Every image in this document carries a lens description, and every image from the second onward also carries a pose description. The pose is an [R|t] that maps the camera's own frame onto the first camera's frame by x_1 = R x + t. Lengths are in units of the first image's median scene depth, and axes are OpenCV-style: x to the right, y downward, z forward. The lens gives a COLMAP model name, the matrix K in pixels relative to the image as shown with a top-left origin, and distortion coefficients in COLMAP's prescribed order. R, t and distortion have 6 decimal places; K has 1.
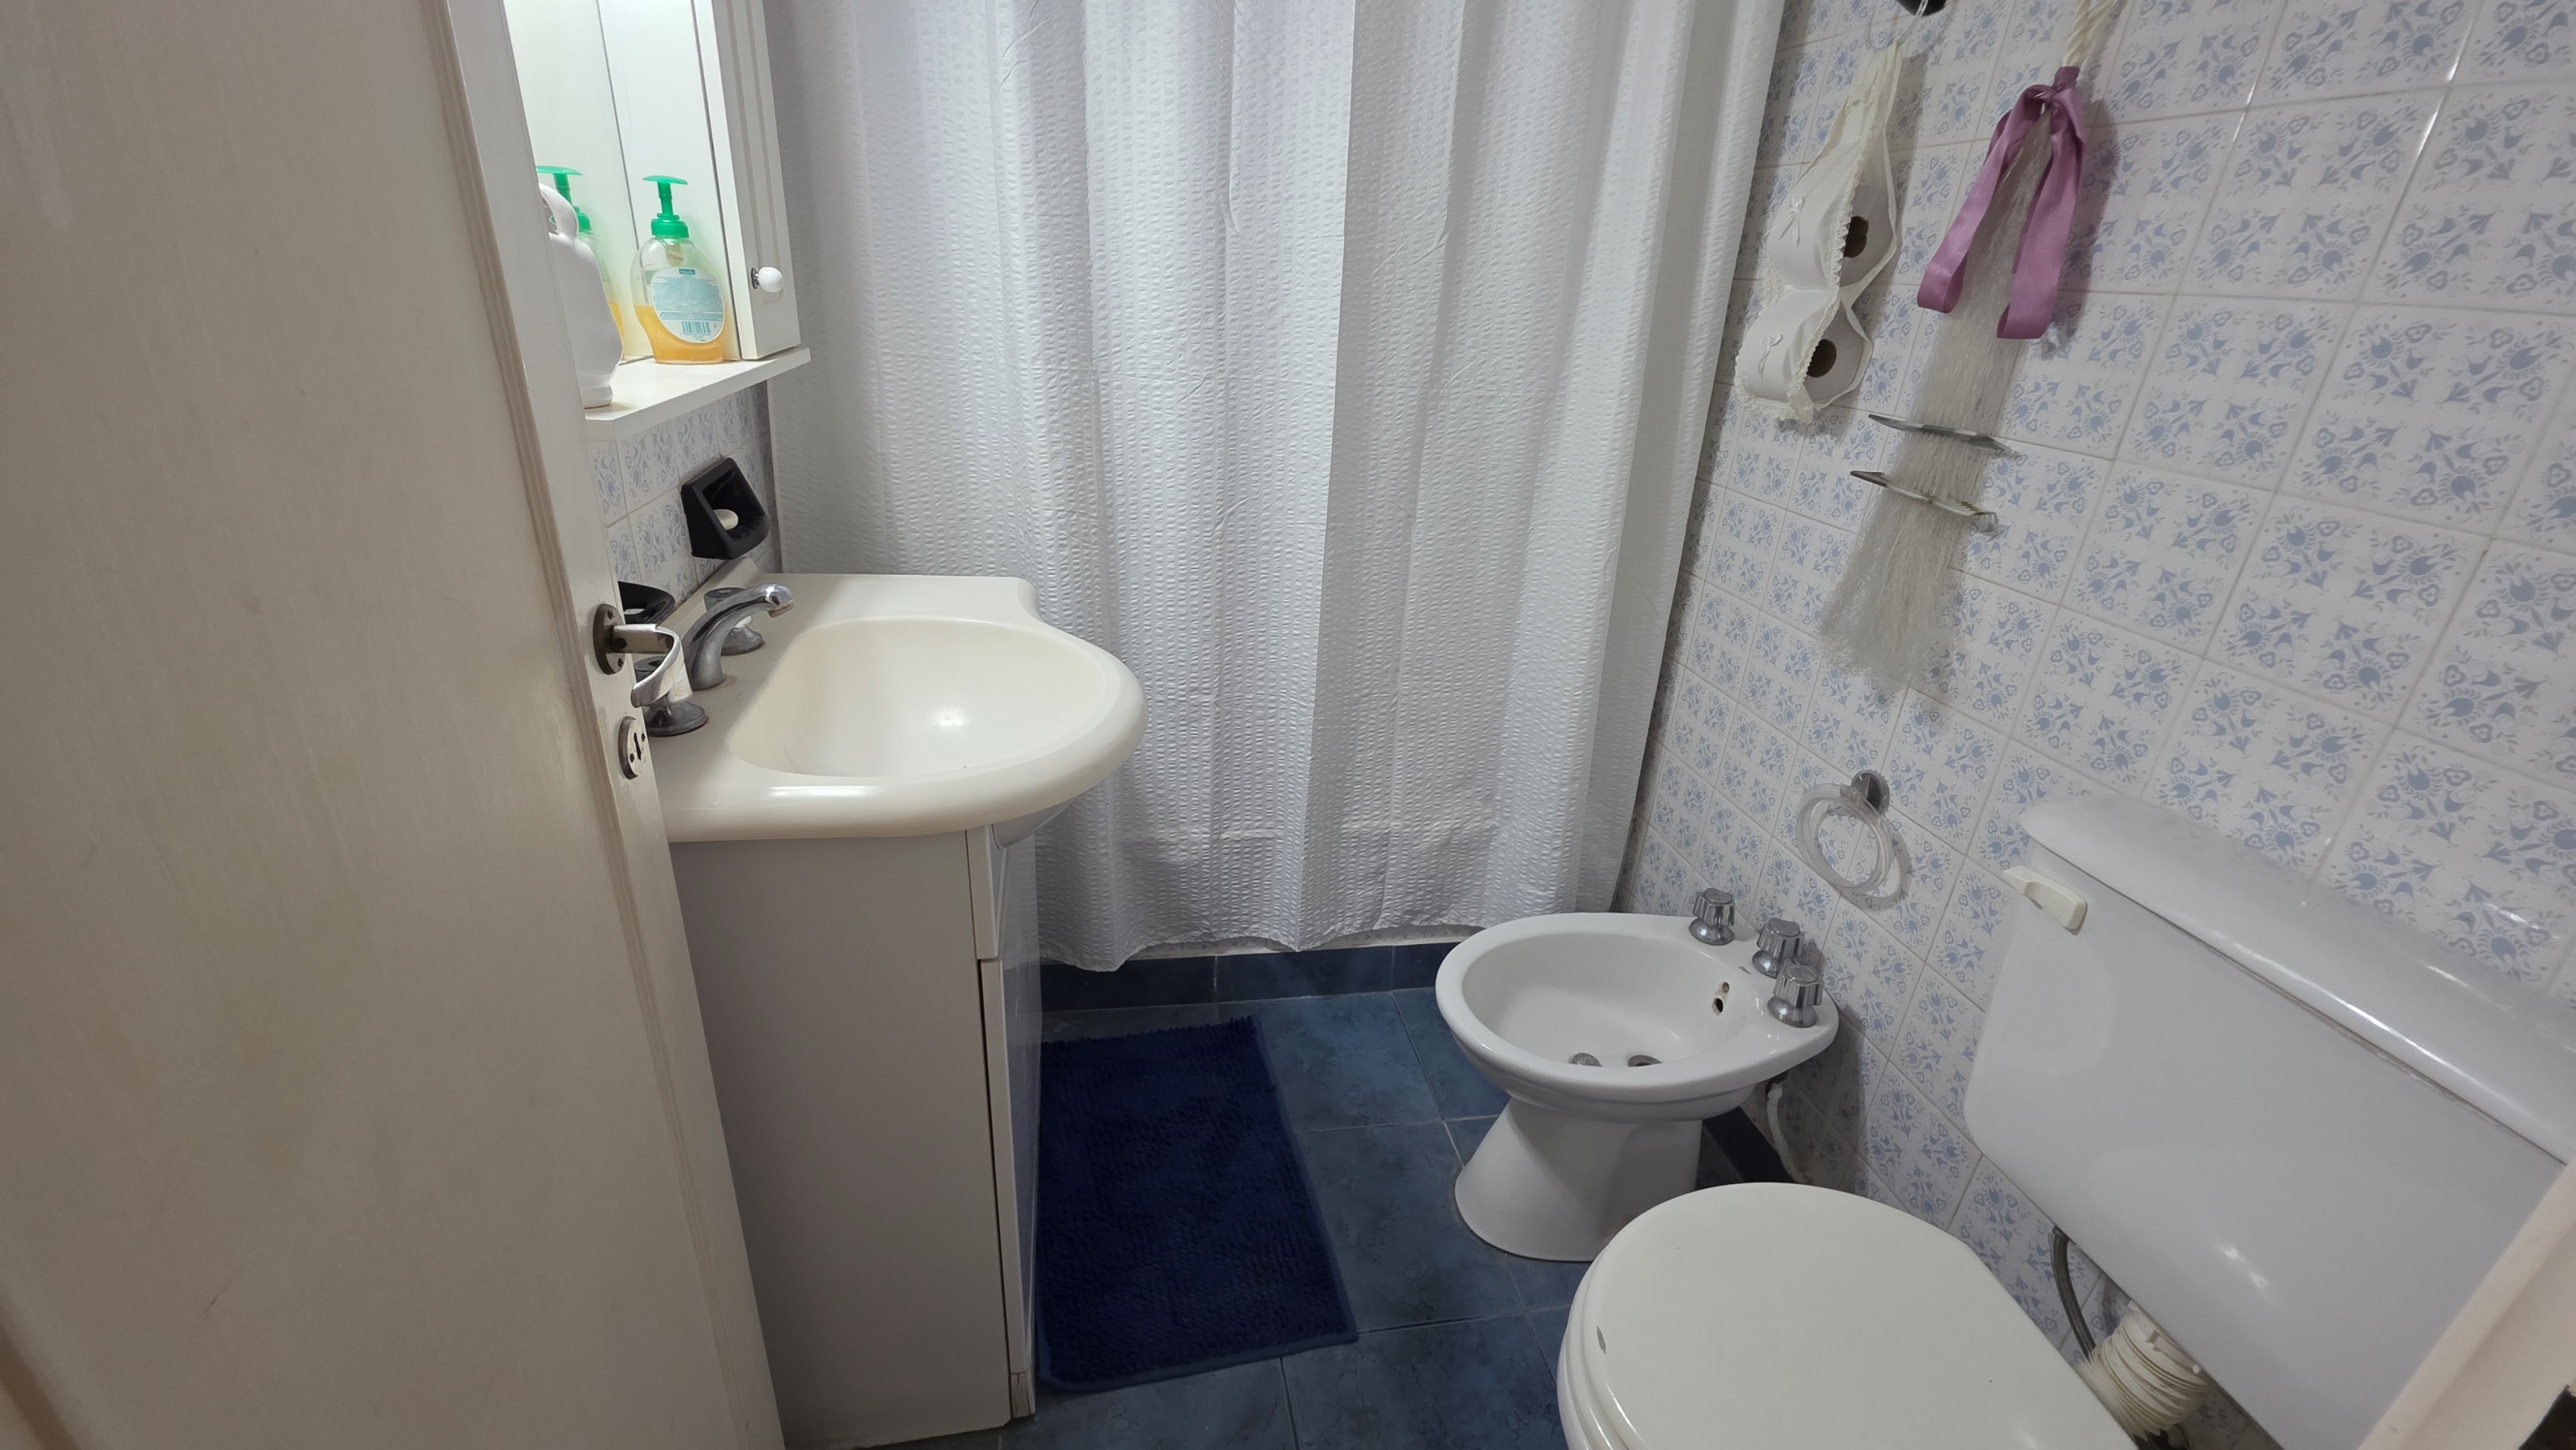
lens RADIAL K [[1022.6, 0, 1290.3], [0, 1022.6, 711.5], [0, 0, 1]] dist [0.010251, -0.007489]
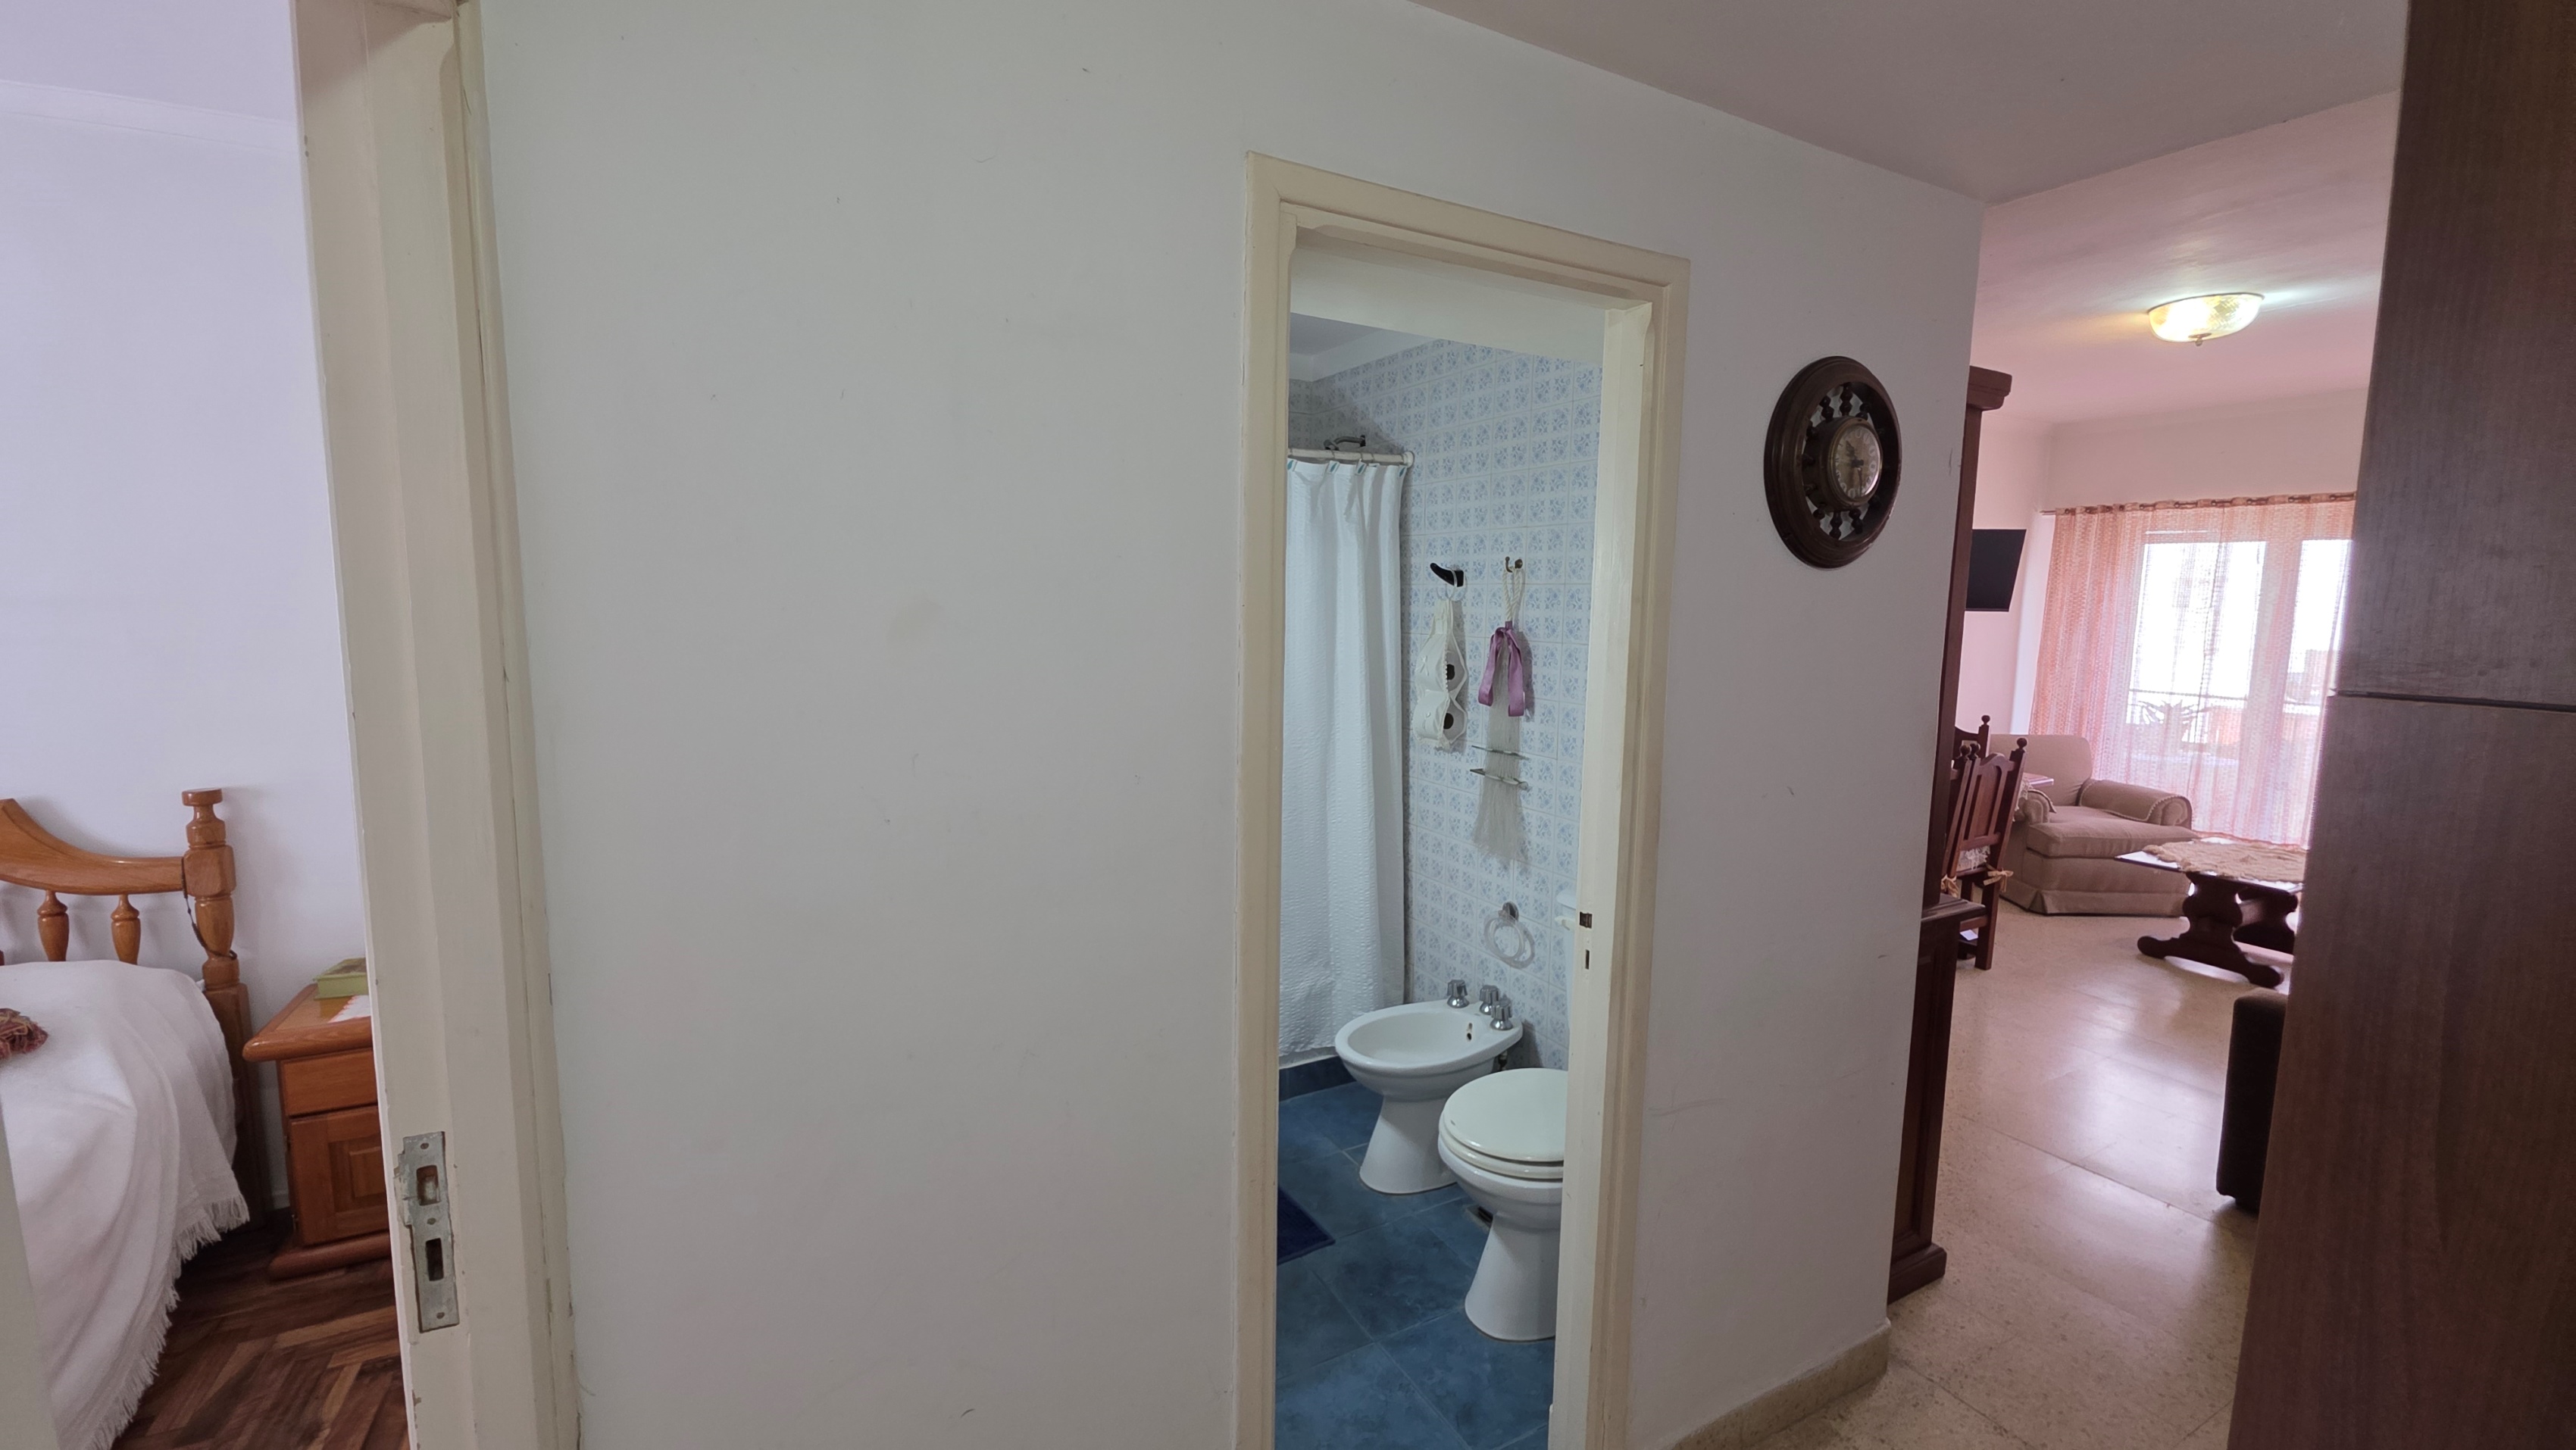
lens RADIAL K [[1054.8, 0, 1287.6], [0, 1054.8, 713.1], [0, 0, 1]] dist [0.017478, -0.000023]
pose [[0.948982, -0.092541, 0.301447, -0.512935], [0.171249, 0.953957, -0.246253, 0.148789], [-0.264779, 0.285312, 0.921135, -1.047572]]
